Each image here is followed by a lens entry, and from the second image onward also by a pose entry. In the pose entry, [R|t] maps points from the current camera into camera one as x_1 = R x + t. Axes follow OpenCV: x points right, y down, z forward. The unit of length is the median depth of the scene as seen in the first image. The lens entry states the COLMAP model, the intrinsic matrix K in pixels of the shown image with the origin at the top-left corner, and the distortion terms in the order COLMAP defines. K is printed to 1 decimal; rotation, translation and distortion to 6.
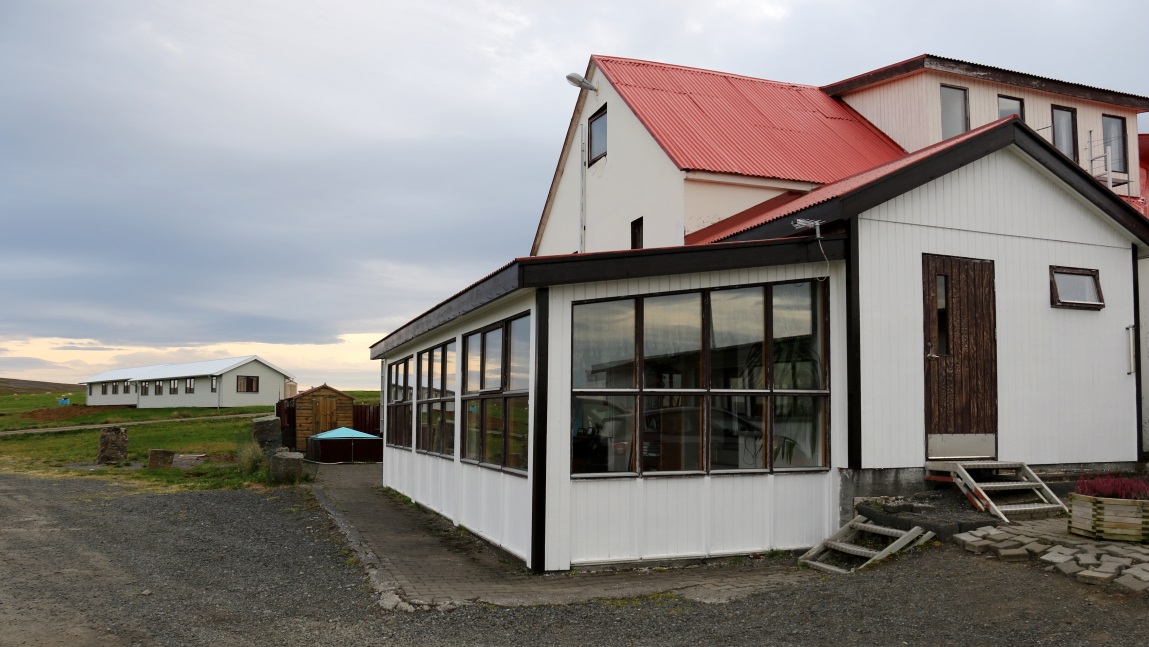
lens RADIAL K [[943.6, 0, 577.5], [0, 943.6, 365.0], [0, 0, 1]] dist [-0.199623, 0.164803]
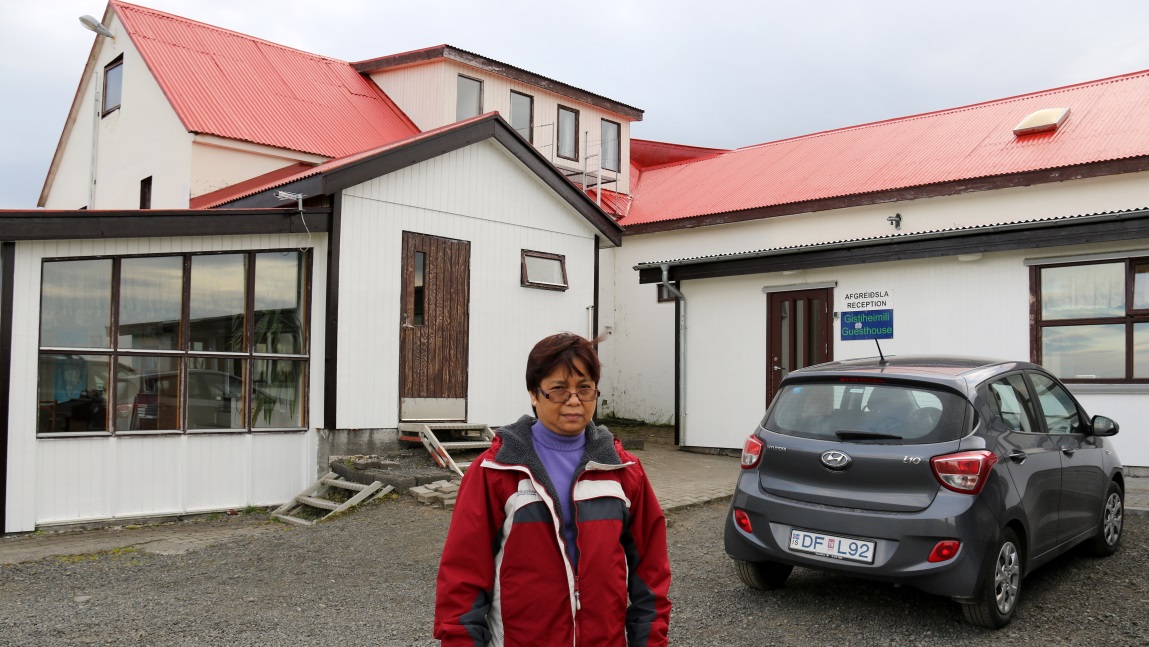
lens RADIAL K [[943.6, 0, 577.5], [0, 943.6, 365.0], [0, 0, 1]] dist [-0.199623, 0.164803]
pose [[0.892959, 0.018482, 0.449758, 0.067276], [-0.033509, 0.999114, 0.025473, 0.001309], [-0.448889, -0.037818, 0.892787, -0.079390]]
